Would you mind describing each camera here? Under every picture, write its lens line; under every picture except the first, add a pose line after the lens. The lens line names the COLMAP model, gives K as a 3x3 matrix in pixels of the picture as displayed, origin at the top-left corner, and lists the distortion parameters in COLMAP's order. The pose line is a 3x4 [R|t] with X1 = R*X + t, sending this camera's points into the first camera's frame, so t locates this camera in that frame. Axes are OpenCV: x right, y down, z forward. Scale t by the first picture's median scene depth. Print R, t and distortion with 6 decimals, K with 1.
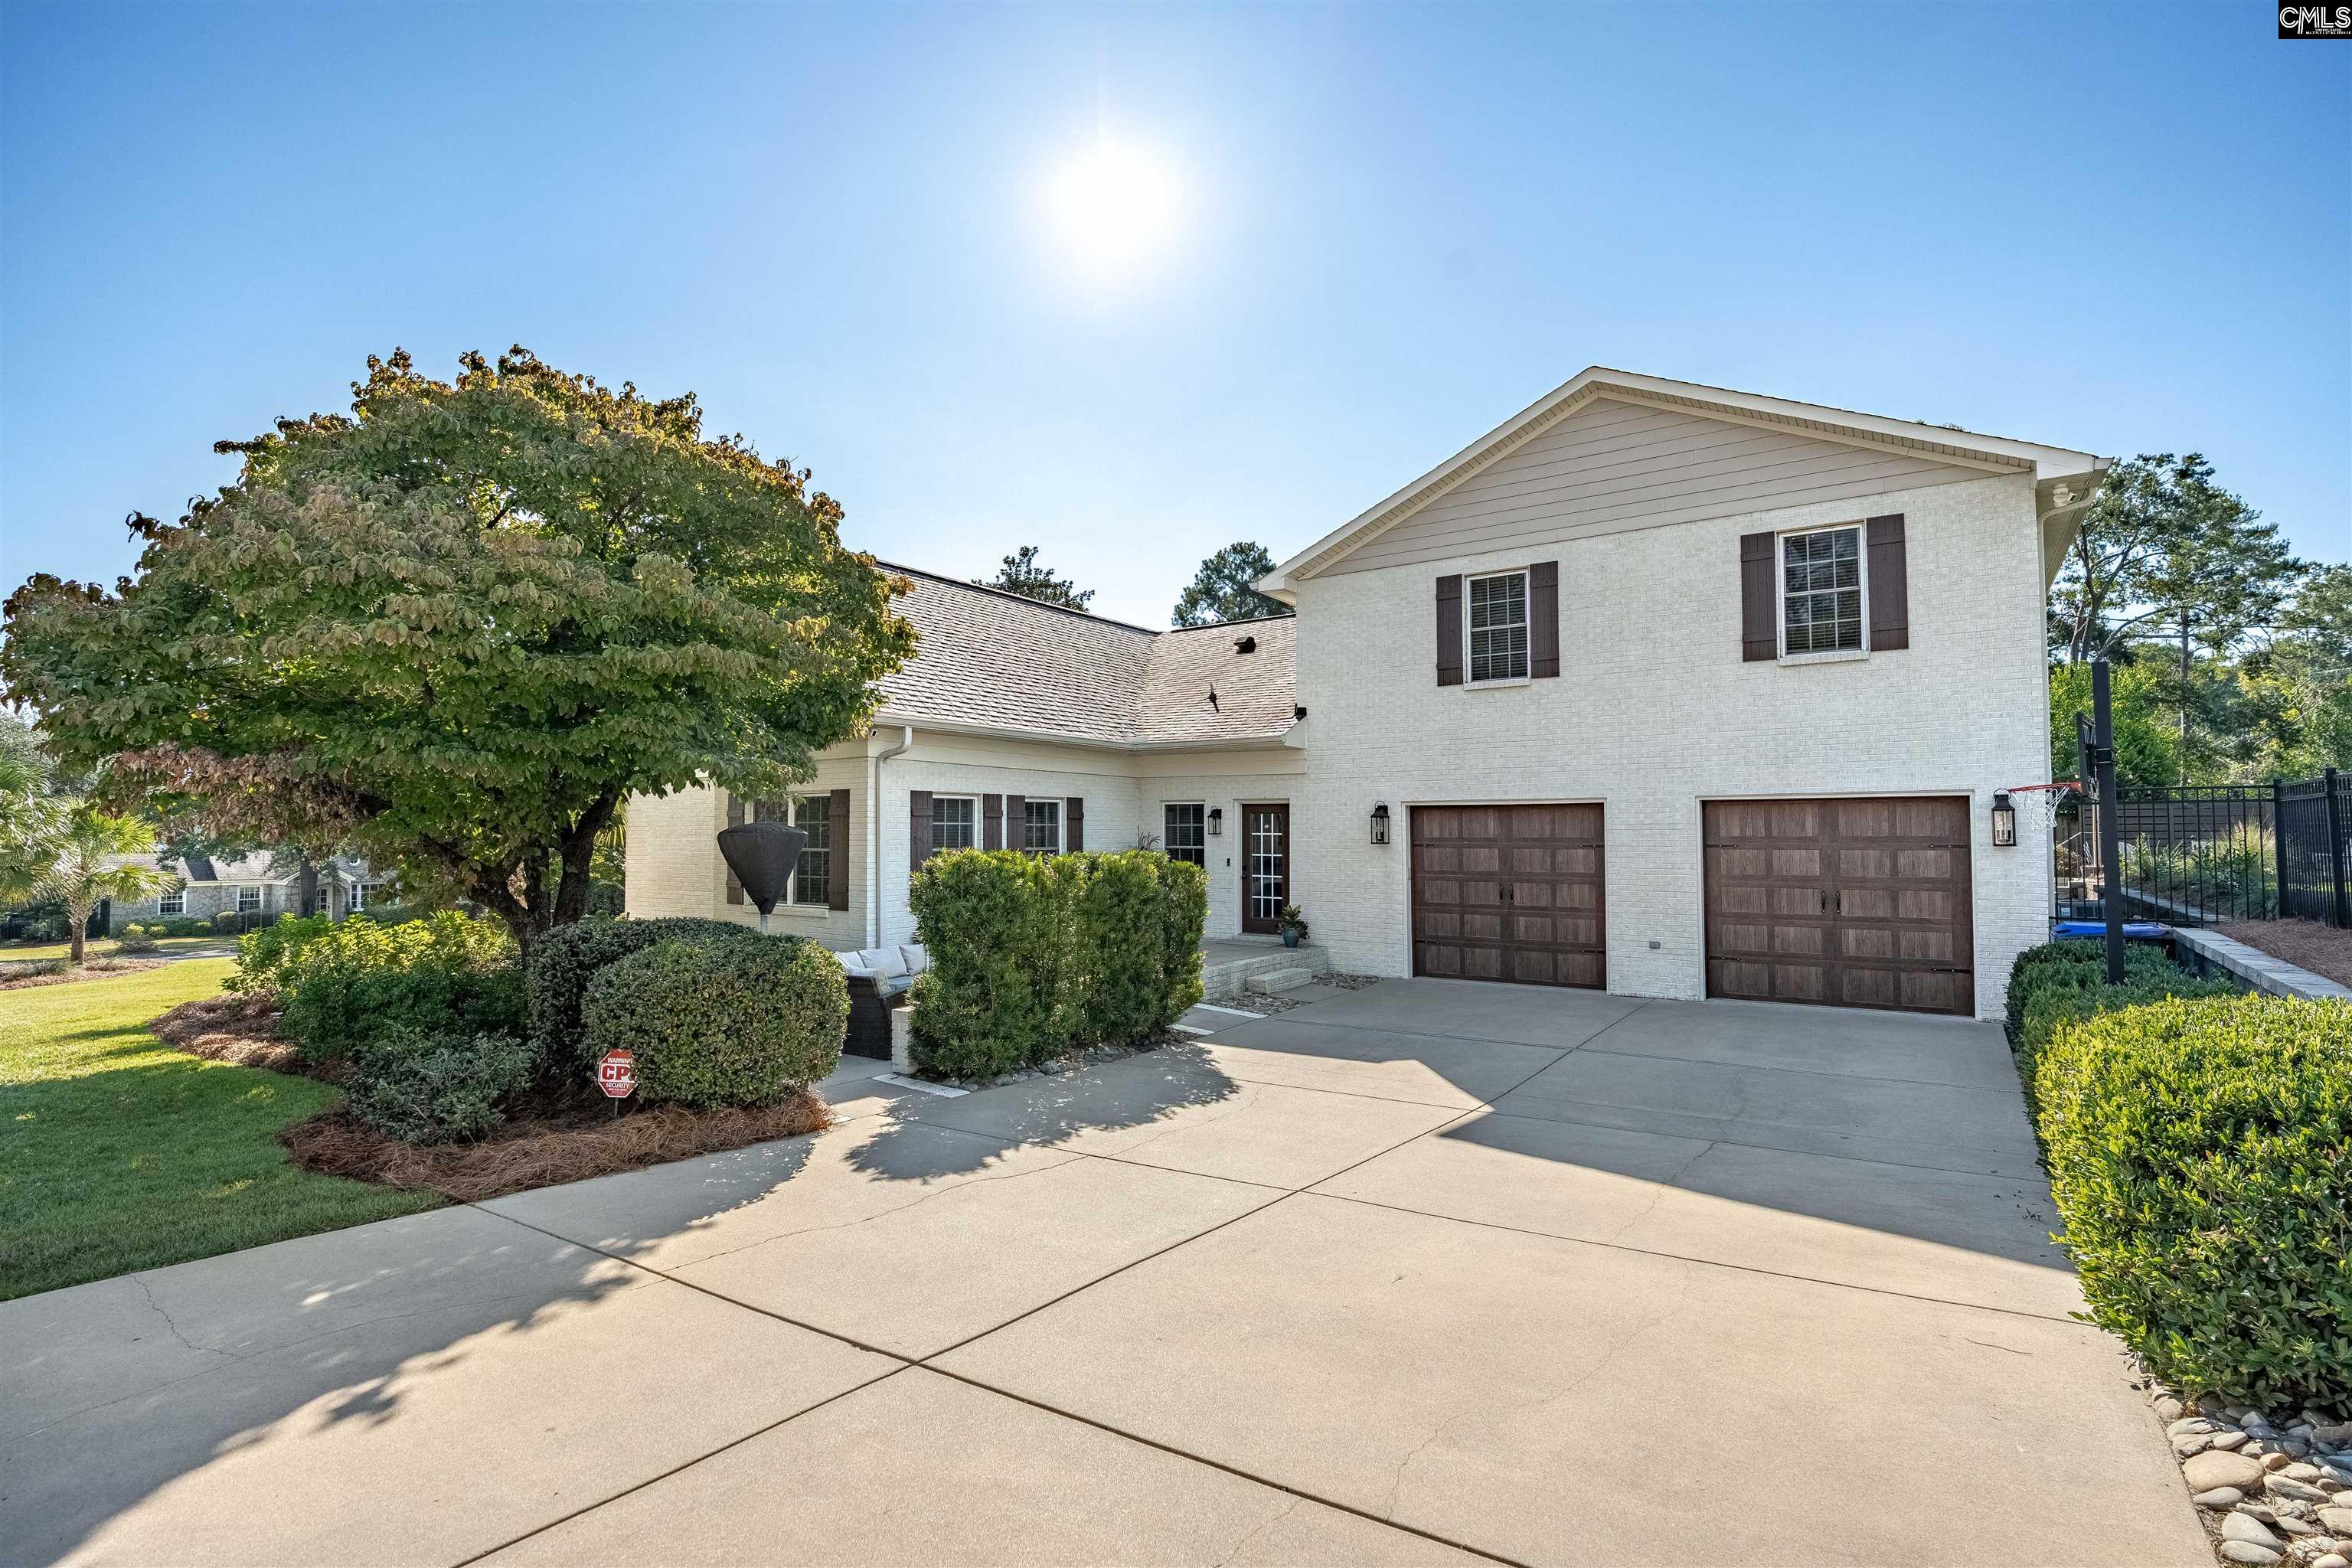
lens RADIAL K [[1125.2, 0, 1179.1], [0, 1125.2, 803.3], [0, 0, 1]] dist [-0.021680, -0.000098]
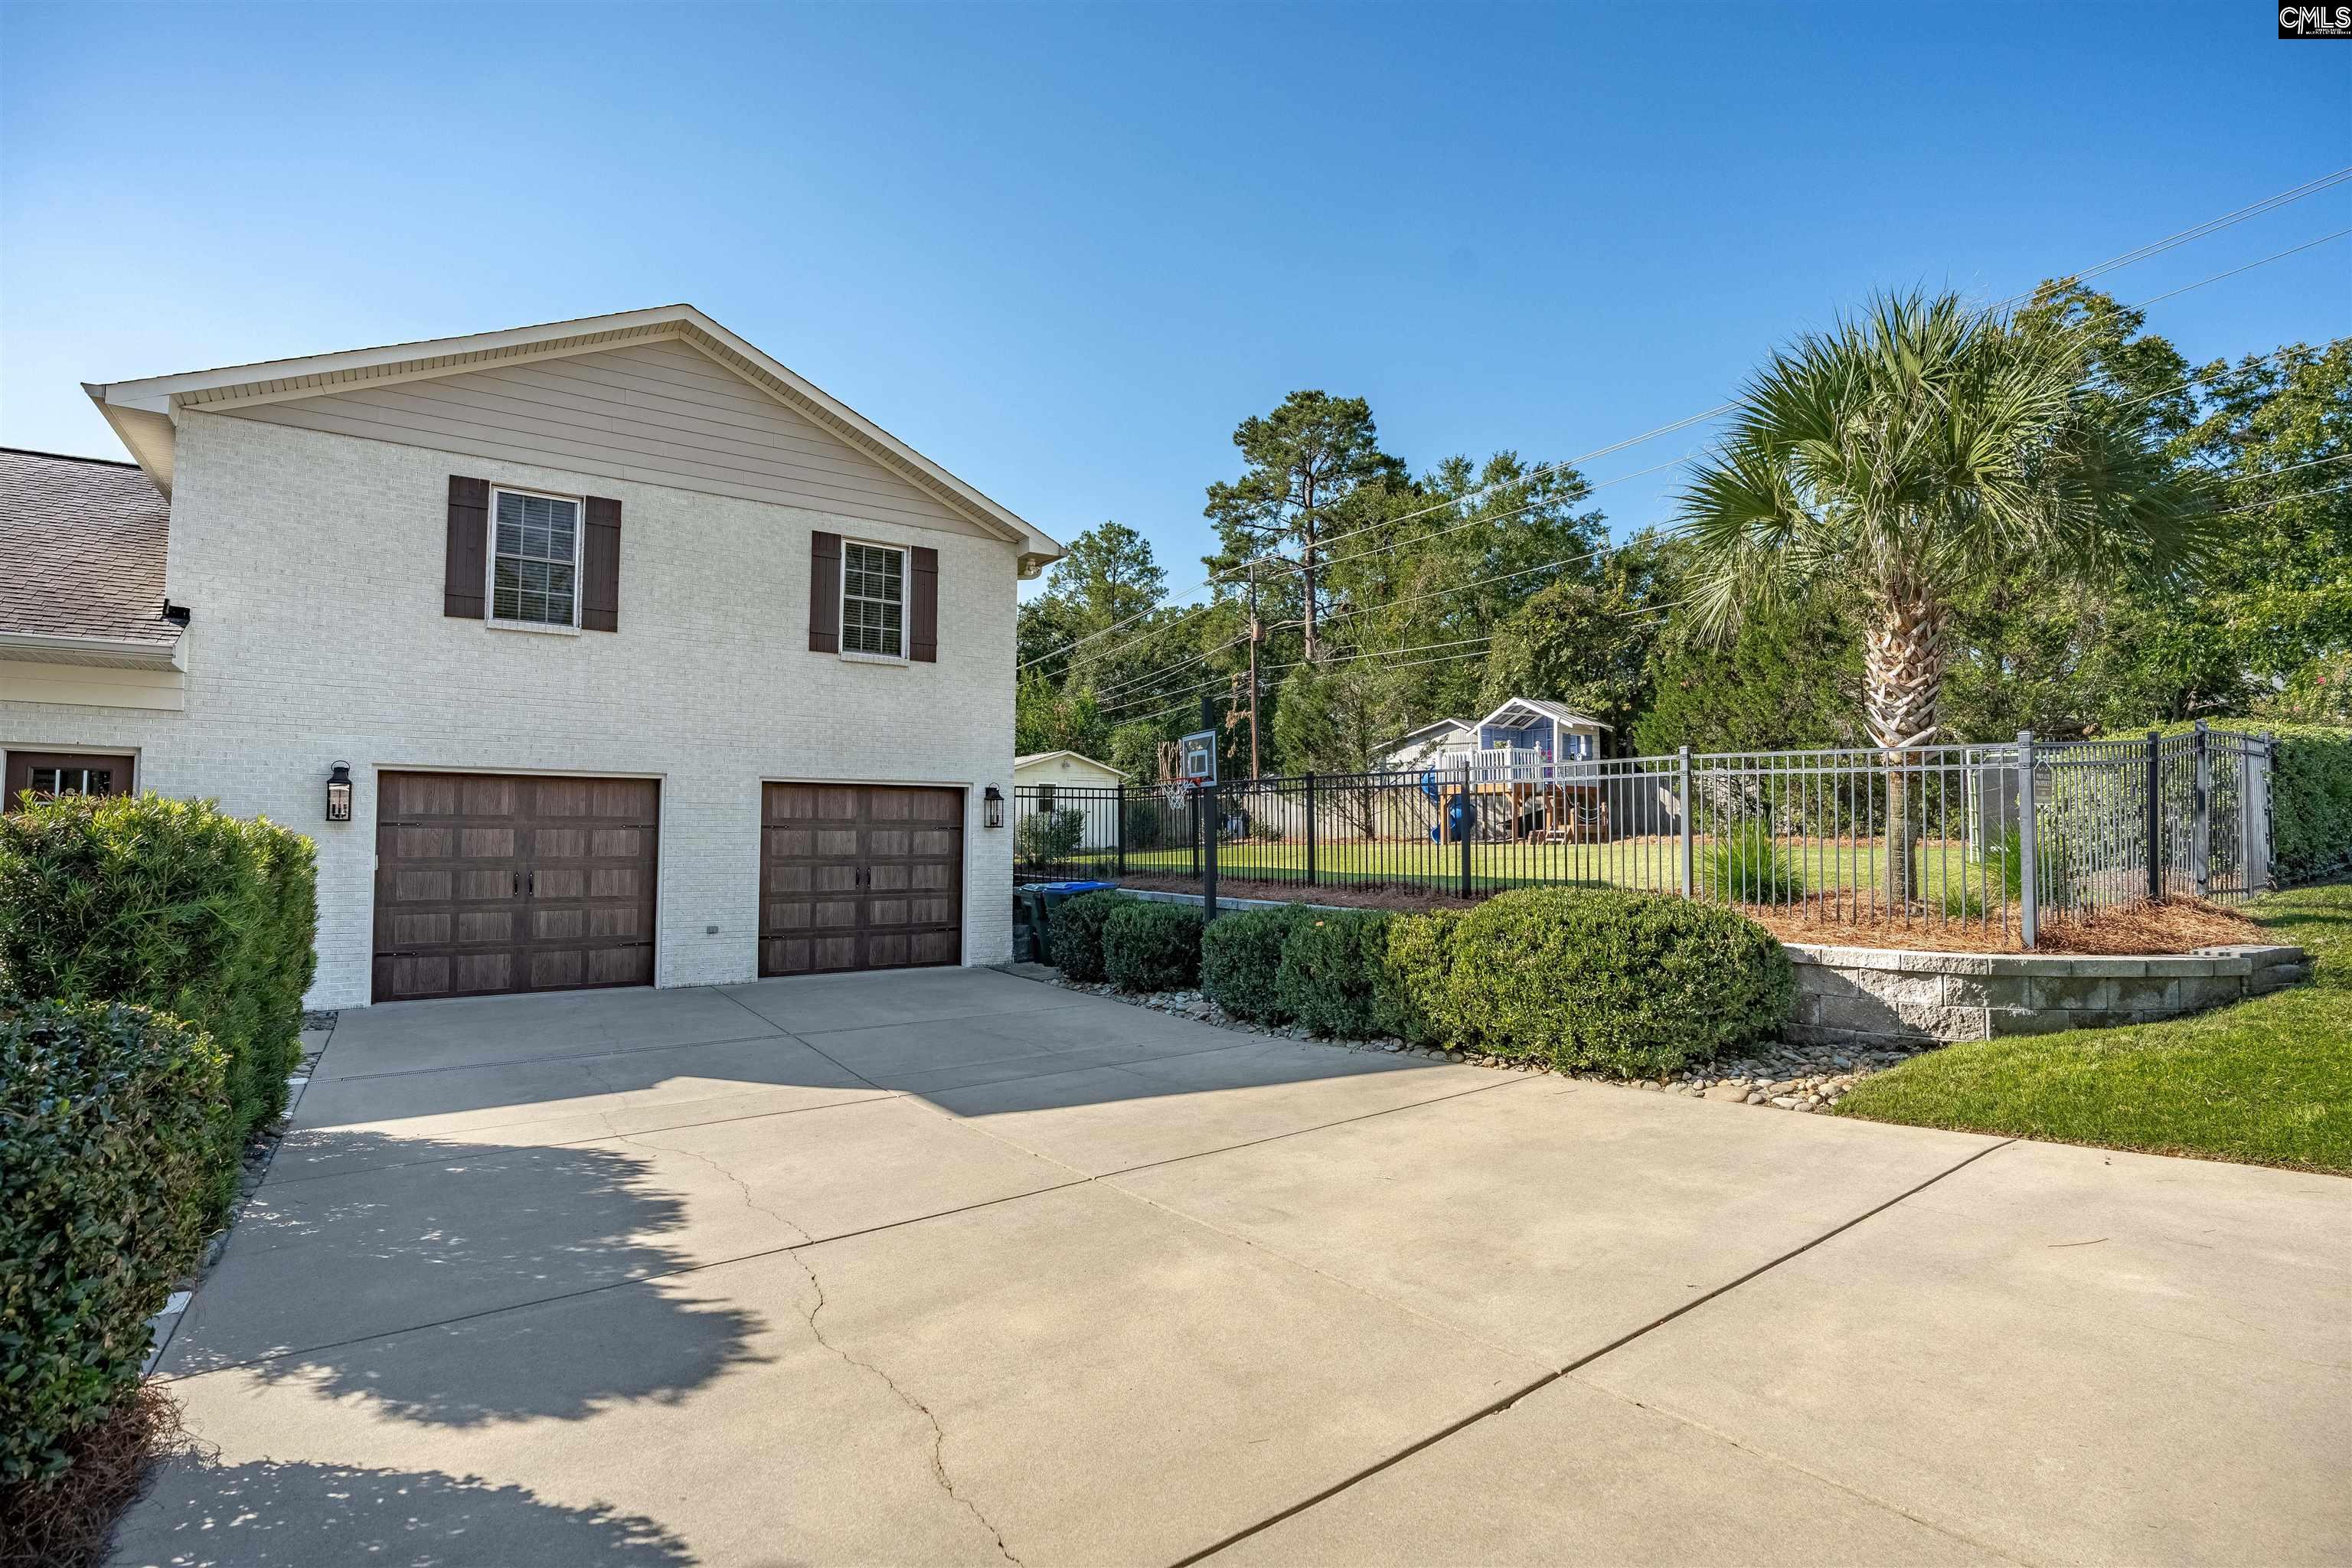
lens RADIAL K [[1192.2, 0, 1179.3], [0, 1192.2, 768.2], [0, 0, 1]] dist [0.000973, 0.001131]
pose [[0.332724, 0.048426, 0.941780, -0.406703], [-0.041016, 0.998479, -0.036851, 0.009463], [-0.942132, -0.026367, 0.334204, 0.285234]]
